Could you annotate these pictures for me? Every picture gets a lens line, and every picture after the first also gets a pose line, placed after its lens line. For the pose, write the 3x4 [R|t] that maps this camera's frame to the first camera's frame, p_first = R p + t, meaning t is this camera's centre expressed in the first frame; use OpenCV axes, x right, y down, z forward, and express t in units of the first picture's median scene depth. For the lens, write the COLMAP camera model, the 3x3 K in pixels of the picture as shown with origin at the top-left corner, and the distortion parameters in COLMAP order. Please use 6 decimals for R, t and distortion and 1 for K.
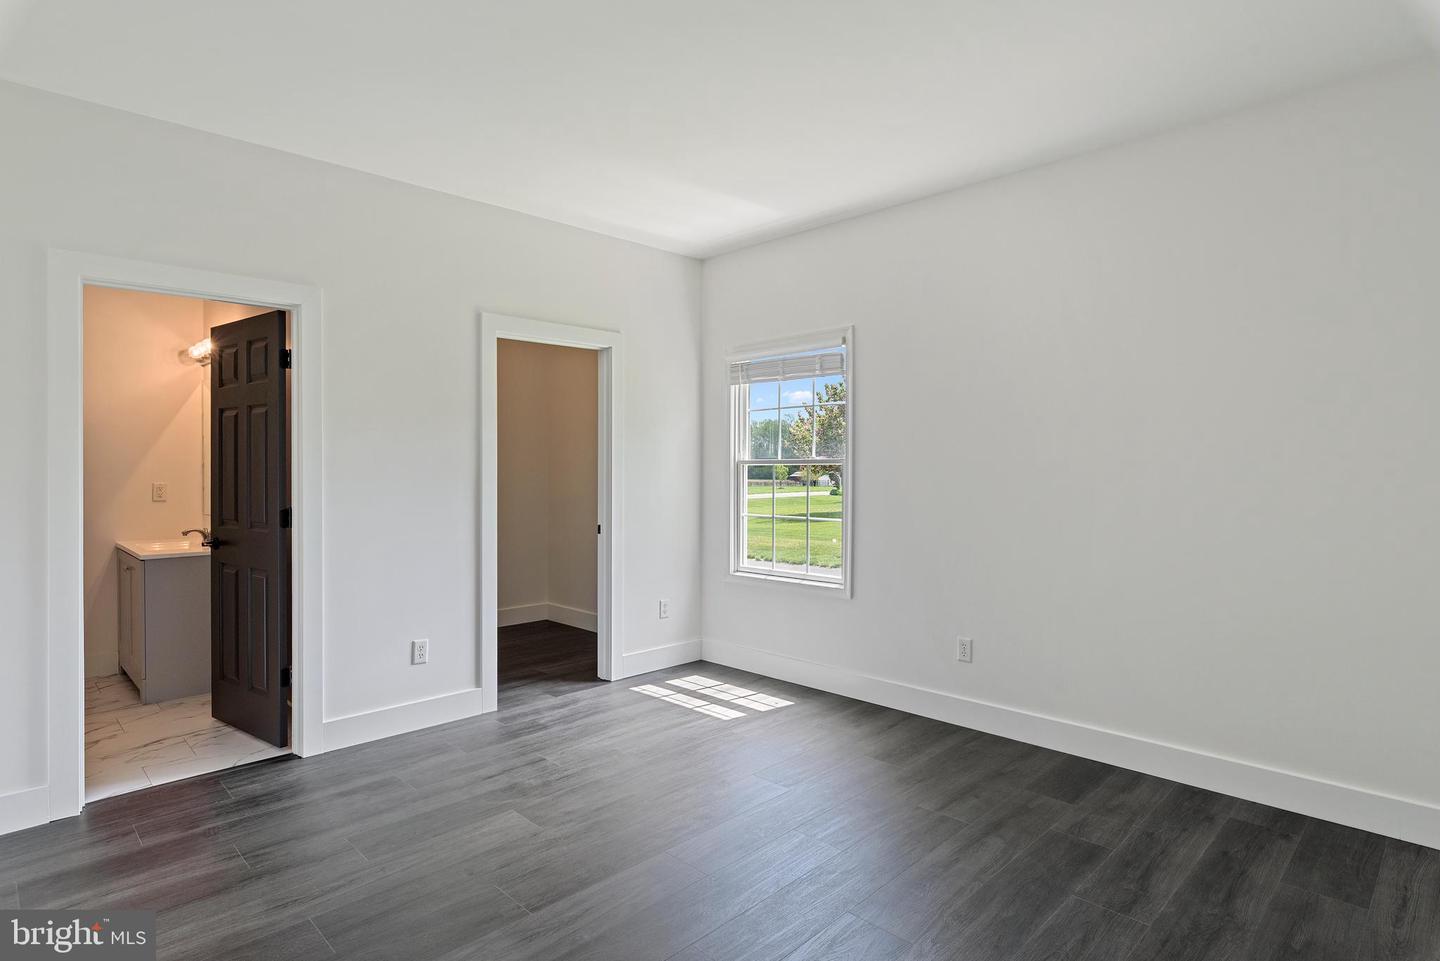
lens RADIAL K [[795.6, 0, 710.1], [0, 795.6, 476.6], [0, 0, 1]] dist [0.004702, 0.001390]
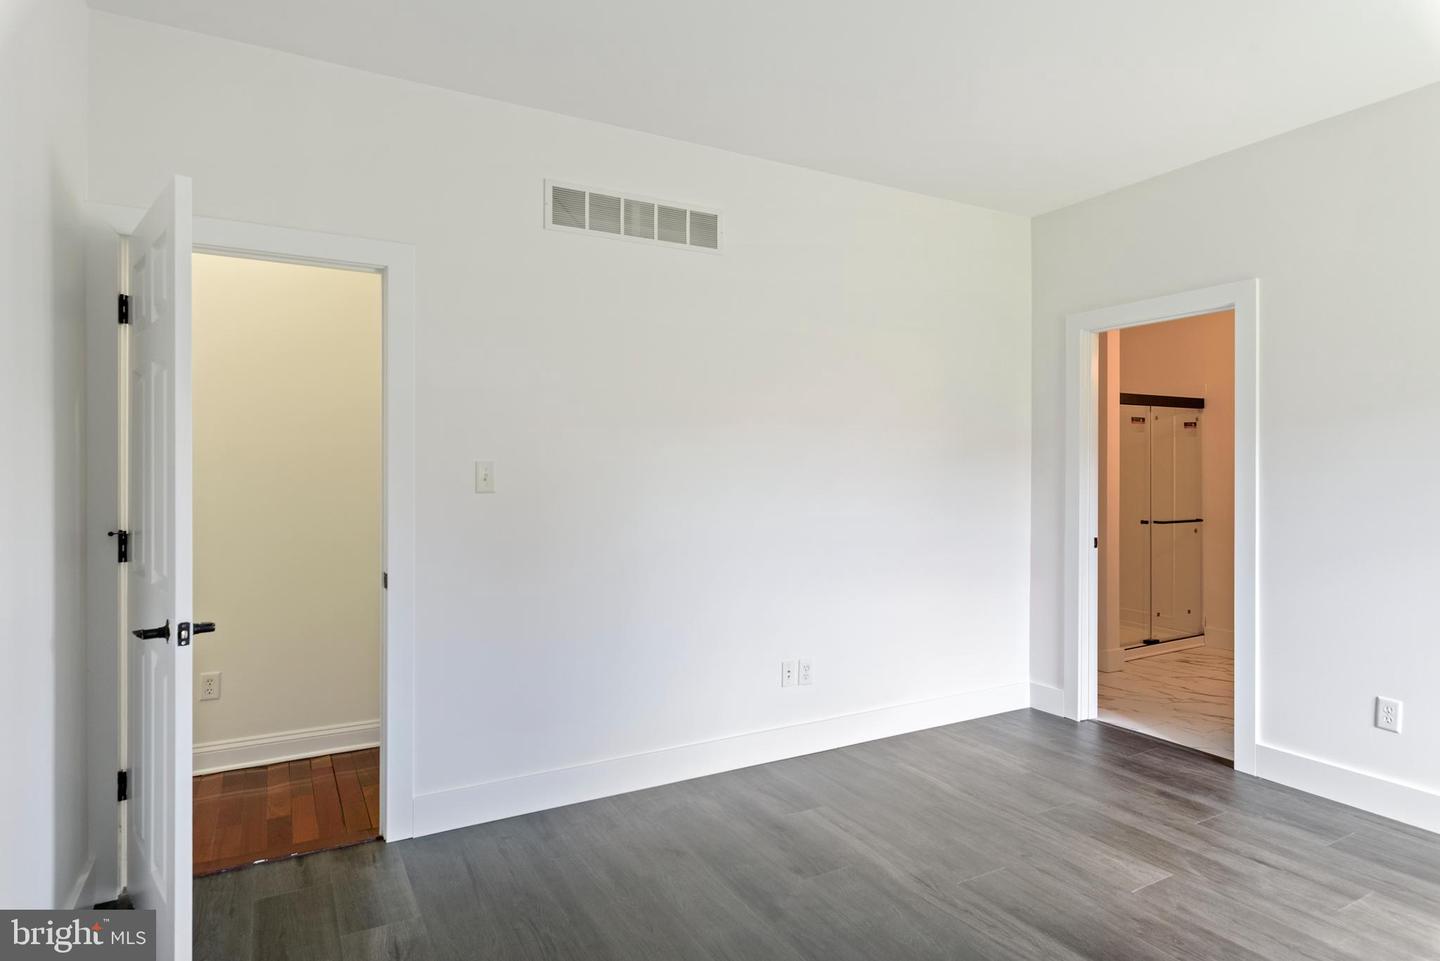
lens RADIAL K [[795.6, 0, 715.0], [0, 795.6, 472.8], [0, 0, 1]] dist [0.004702, 0.001390]
pose [[-0.264110, 0.004392, -0.964483, 0.618479], [-0.022448, 0.999691, 0.010700, -0.003789], [0.964231, 0.024476, -0.263930, 0.668120]]
